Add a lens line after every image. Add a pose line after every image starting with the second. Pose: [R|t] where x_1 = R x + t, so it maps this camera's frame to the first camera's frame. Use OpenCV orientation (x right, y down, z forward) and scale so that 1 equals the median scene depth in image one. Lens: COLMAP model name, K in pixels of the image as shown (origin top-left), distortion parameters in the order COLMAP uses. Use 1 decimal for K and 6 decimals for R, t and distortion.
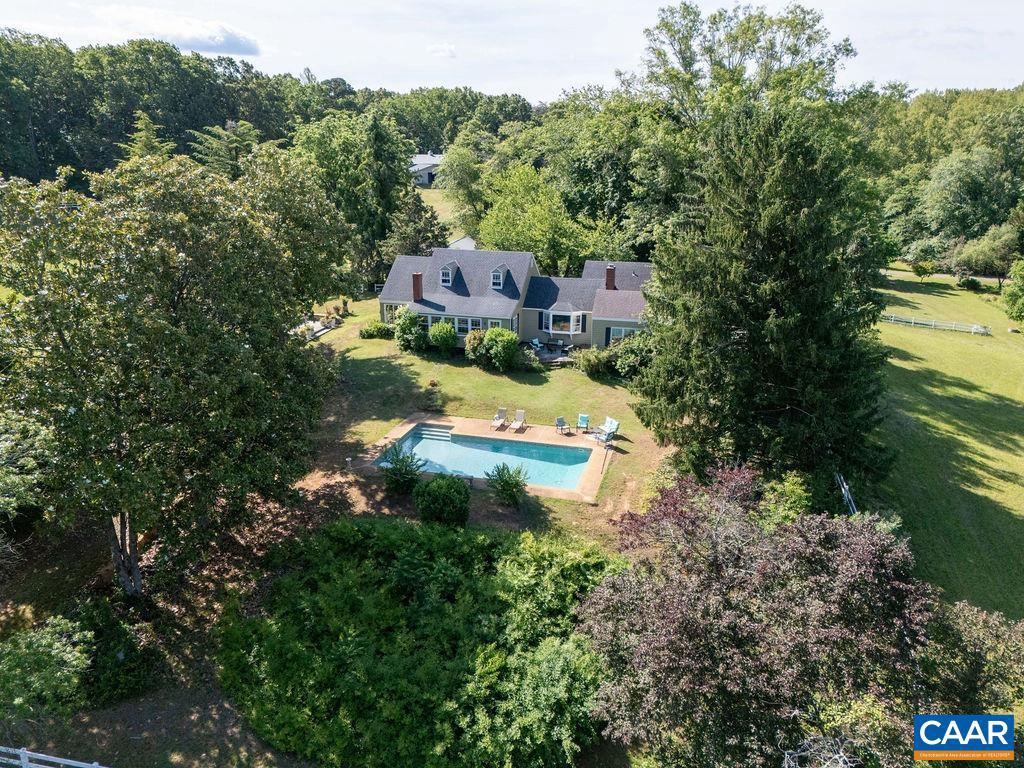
lens RADIAL K [[714.5, 0, 512.0], [0, 714.5, 384.0], [0, 0, 1]] dist [0.007227, -0.003398]
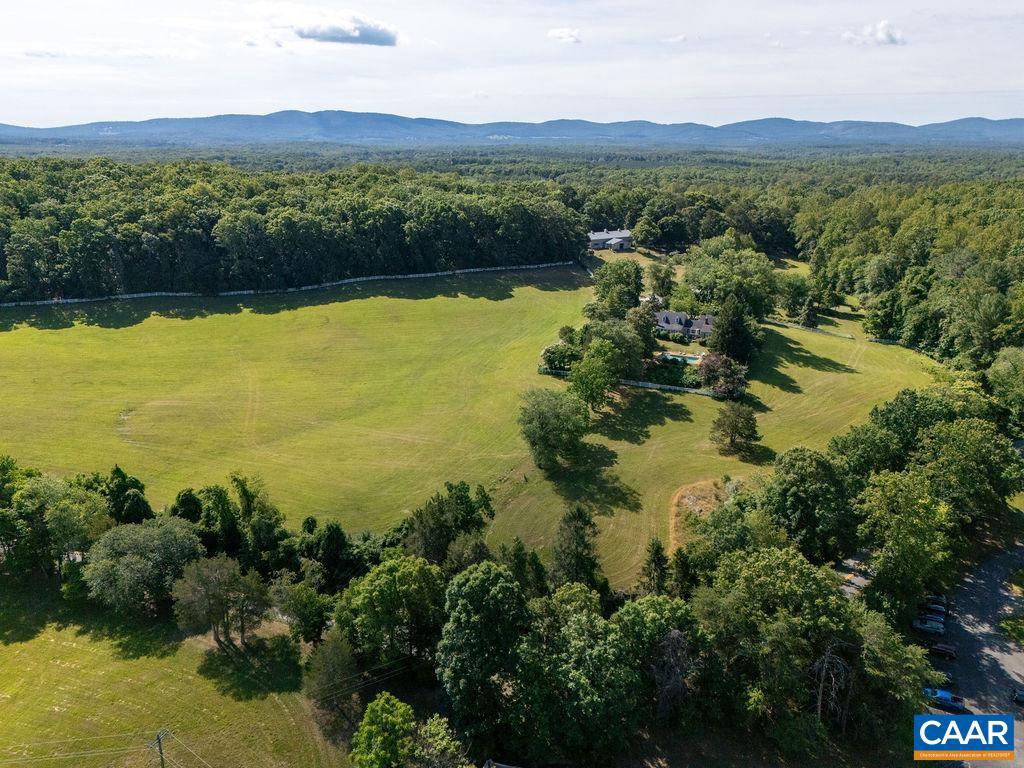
lens RADIAL K [[714.5, 0, 512.0], [0, 714.5, 384.0], [0, 0, 1]] dist [0.007227, -0.003398]
pose [[0.987124, 0.046744, -0.152972, -0.322814], [-0.042992, 0.998690, 0.027741, 0.147939], [0.154069, -0.020807, 0.987841, -3.283971]]
